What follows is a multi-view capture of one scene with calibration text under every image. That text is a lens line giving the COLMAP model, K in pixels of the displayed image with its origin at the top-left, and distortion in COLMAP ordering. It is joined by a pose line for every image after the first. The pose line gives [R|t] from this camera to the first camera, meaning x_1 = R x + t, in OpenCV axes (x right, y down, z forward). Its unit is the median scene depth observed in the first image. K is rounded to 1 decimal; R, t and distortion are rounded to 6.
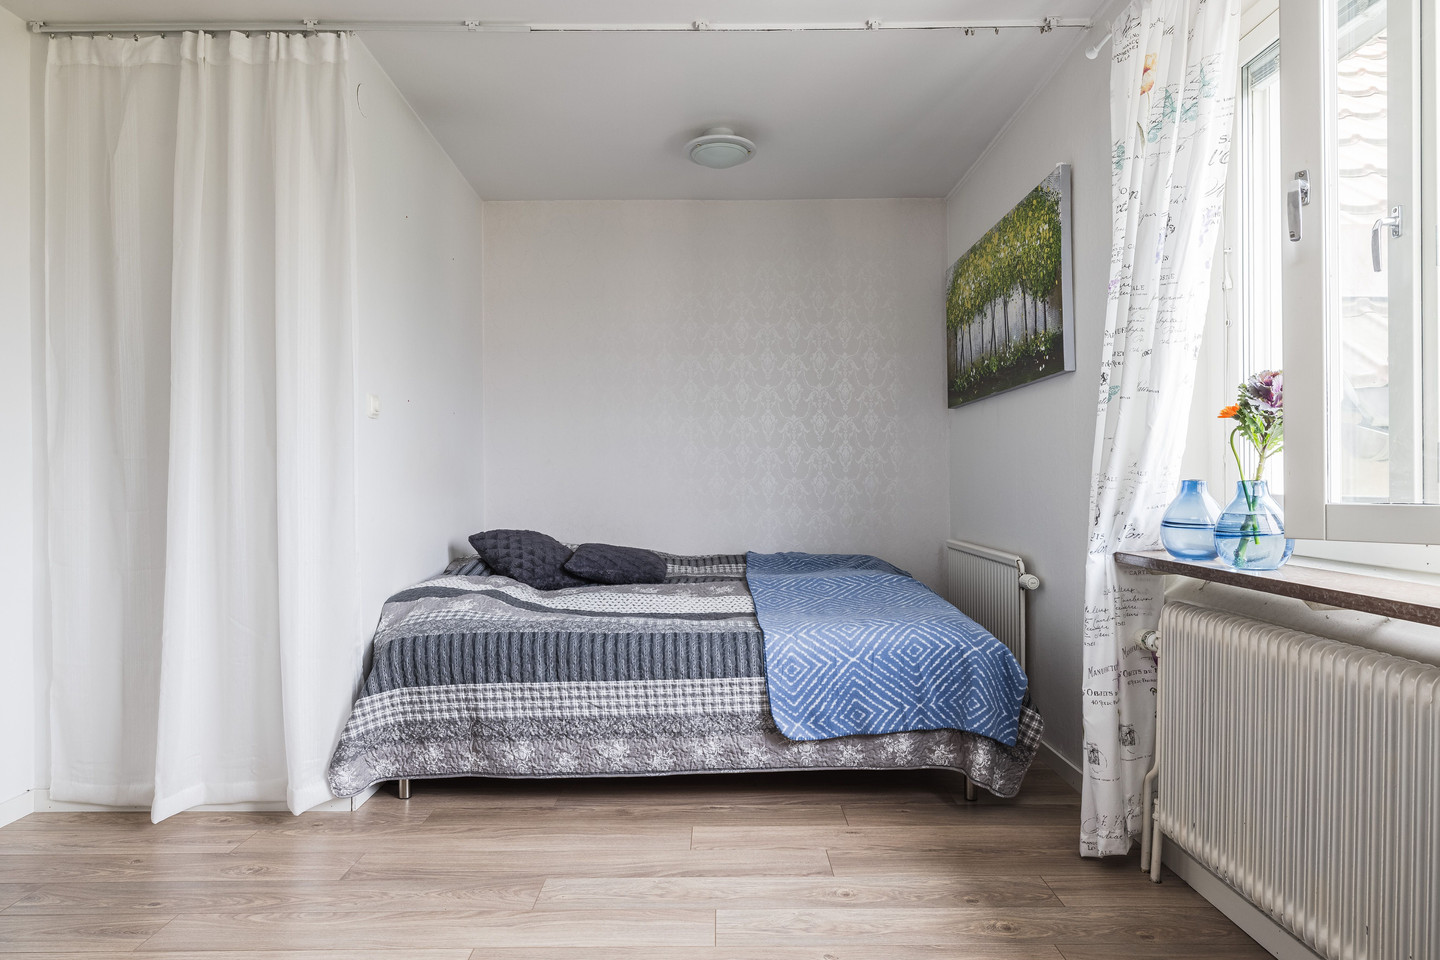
lens RADIAL K [[827.2, 0, 720.0], [0, 827.2, 480.0], [0, 0, 1]] dist [0.003456, 0.000413]
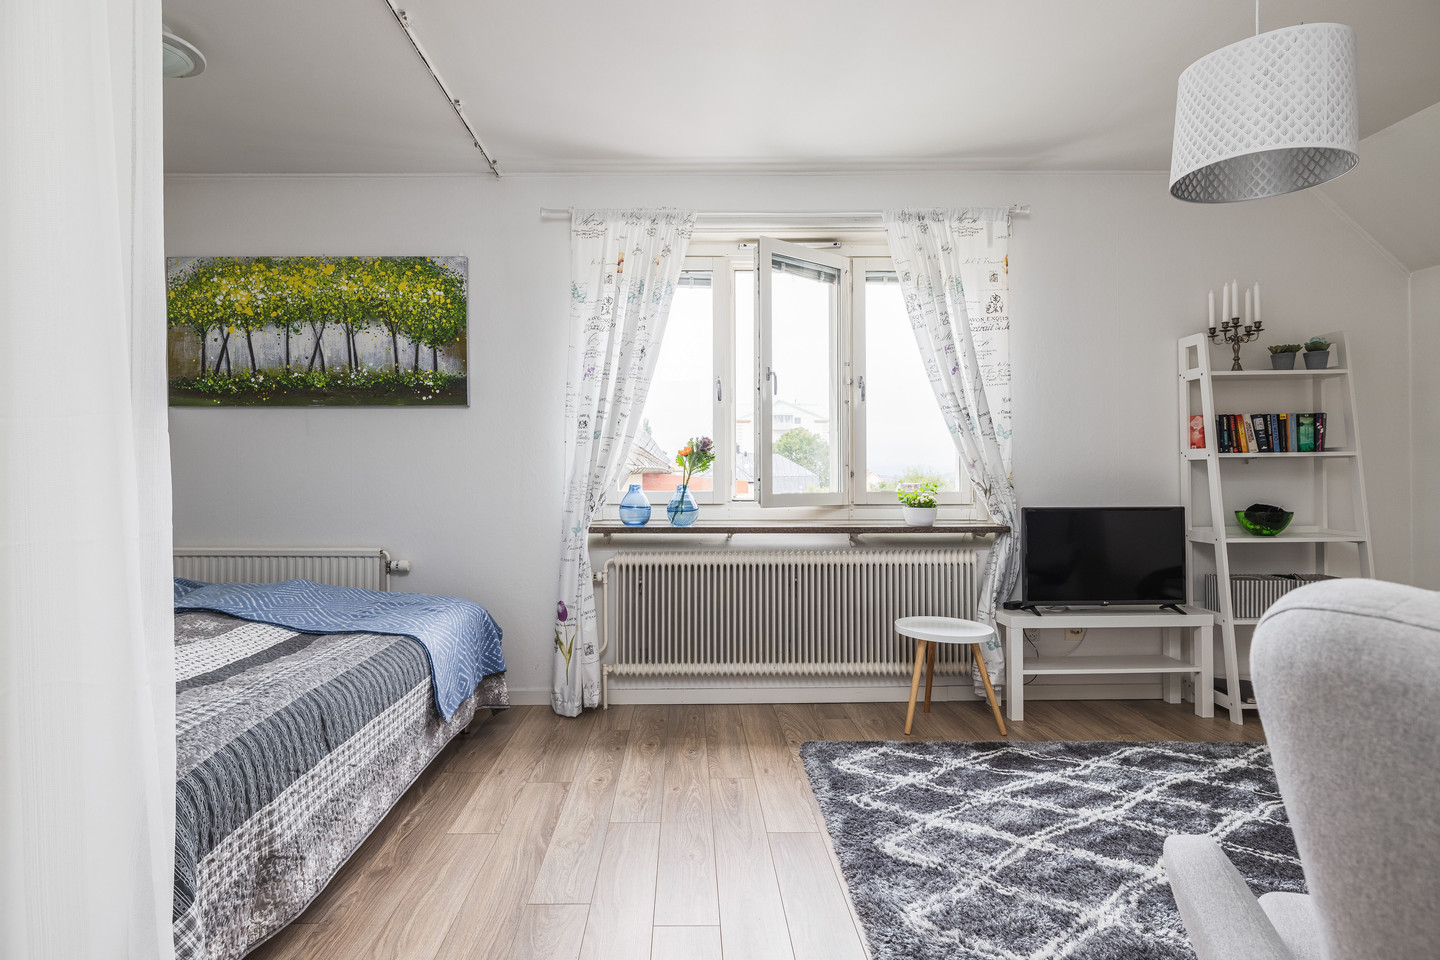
lens RADIAL K [[750.9, 0, 688.1], [0, 750.9, 472.0], [0, 0, 1]] dist [0.001360, 0.001093]
pose [[-0.002001, 0.010516, 0.999943, -0.897365], [-0.002660, 0.999941, -0.010521, -0.009064], [-0.999994, -0.002681, -0.001973, 0.675523]]
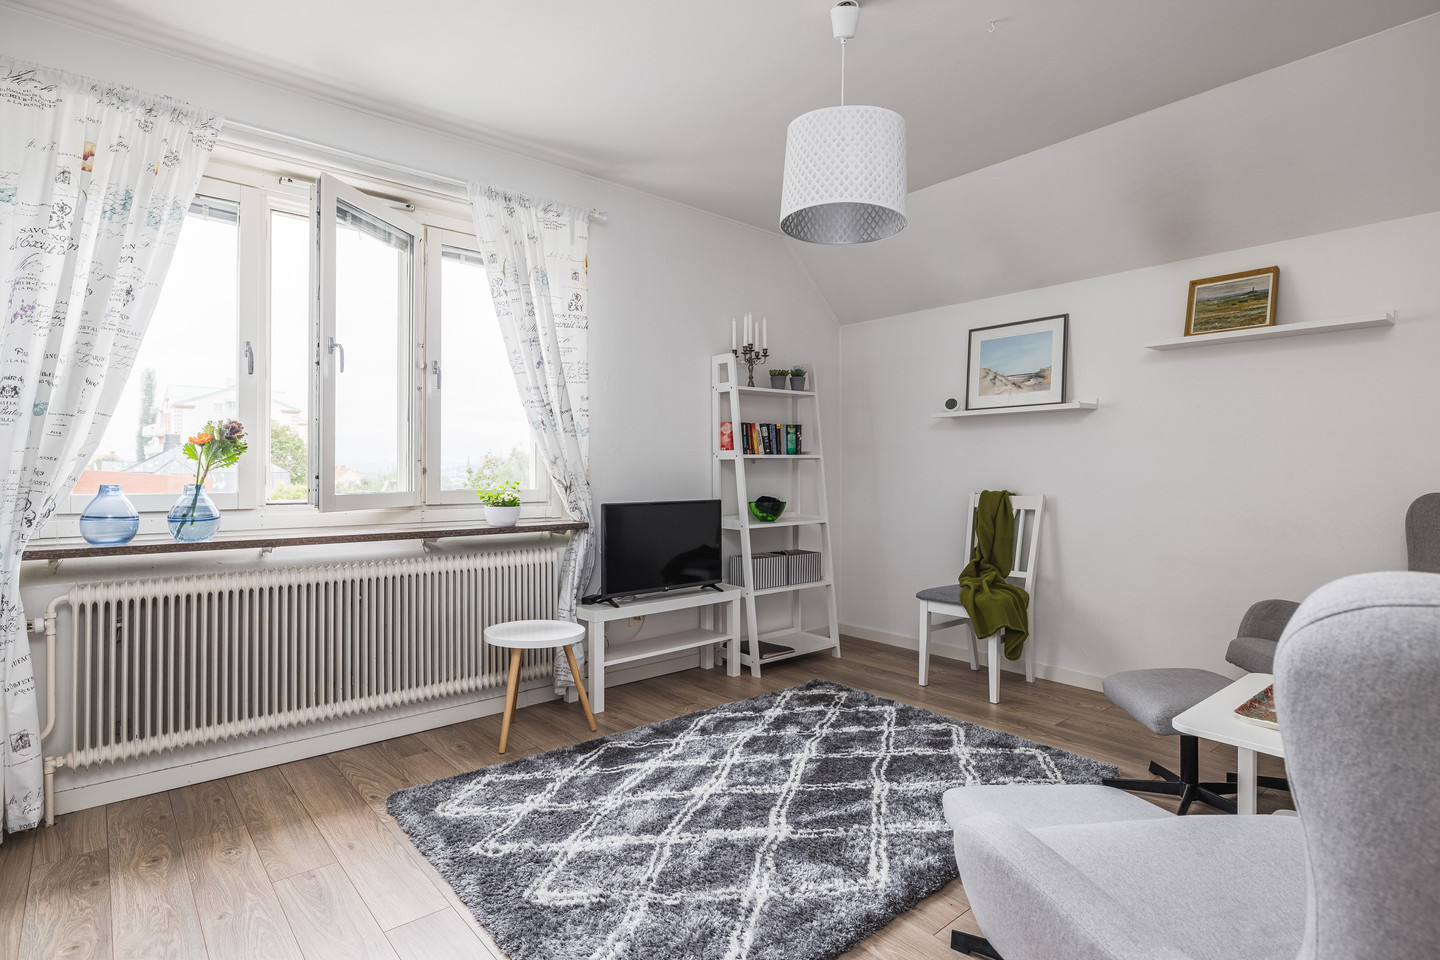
lens RADIAL K [[731.1, 0, 713.2], [0, 731.1, 466.4], [0, 0, 1]] dist [-0.000970, 0.000870]
pose [[-0.647686, 0.011342, 0.761823, -0.722037], [-0.000322, 0.999885, -0.015160, -0.009641], [-0.761907, -0.010064, -0.647608, 0.784261]]
